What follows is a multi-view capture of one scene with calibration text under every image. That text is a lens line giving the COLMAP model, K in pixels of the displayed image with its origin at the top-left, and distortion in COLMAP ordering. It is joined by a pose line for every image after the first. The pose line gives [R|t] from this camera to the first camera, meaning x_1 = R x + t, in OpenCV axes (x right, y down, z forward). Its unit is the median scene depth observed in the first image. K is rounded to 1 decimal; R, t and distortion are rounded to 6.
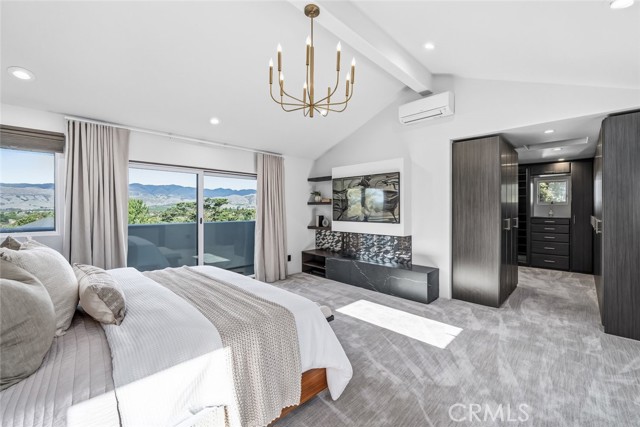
lens RADIAL K [[270.4, 0, 320.2], [0, 270.4, 209.4], [0, 0, 1]] dist [0.000722, 0.000048]
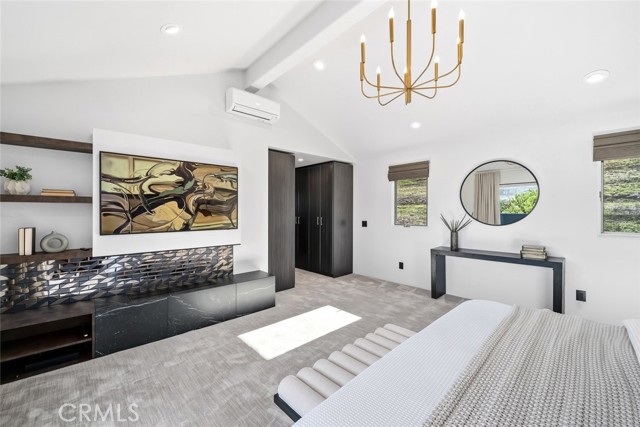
lens RADIAL K [[254.2, 0, 320.0], [0, 254.2, 213.5], [0, 0, 1]] dist [-0.001275, -0.000142]
pose [[0.055480, -0.008296, 0.998425, -0.453391], [0.004727, 0.999956, 0.008047, -0.000811], [-0.998449, 0.004273, 0.055517, 0.656974]]
